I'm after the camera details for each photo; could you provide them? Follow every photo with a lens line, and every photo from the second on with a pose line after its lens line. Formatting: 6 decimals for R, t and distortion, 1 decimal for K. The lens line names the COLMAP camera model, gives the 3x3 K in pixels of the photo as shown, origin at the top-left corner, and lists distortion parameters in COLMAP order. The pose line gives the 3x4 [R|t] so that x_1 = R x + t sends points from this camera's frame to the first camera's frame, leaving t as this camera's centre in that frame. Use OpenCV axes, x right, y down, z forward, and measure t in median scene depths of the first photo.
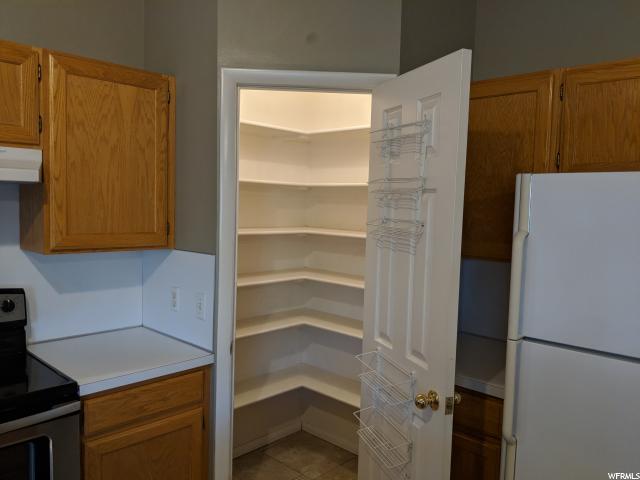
lens RADIAL K [[512.9, 0, 317.5], [0, 512.9, 236.9], [0, 0, 1]] dist [0.098134, -0.196168]
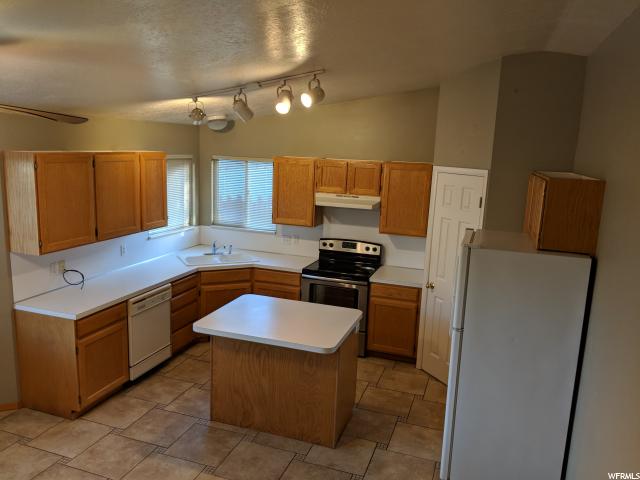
lens RADIAL K [[511.4, 0, 319.2], [0, 511.4, 247.8], [0, 0, 1]] dist [0.088125, -0.178132]
pose [[0.418856, 0.166799, -0.892602, 1.842163], [-0.093318, 0.985687, 0.140404, -0.249189], [0.903245, 0.024486, 0.428426, -0.492816]]
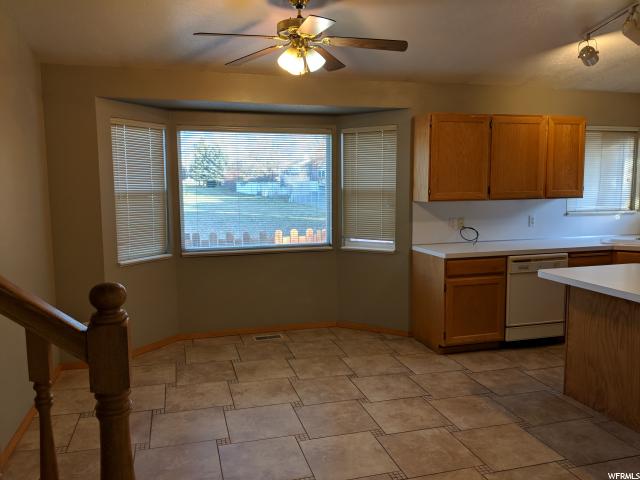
lens RADIAL K [[512.9, 0, 317.5], [0, 512.9, 236.9], [0, 0, 1]] dist [0.098134, -0.196168]
pose [[-0.514919, 0.065355, -0.854744, 1.866981], [-0.064218, 0.991347, 0.114487, 0.072590], [0.854830, 0.113842, -0.506266, 0.132758]]
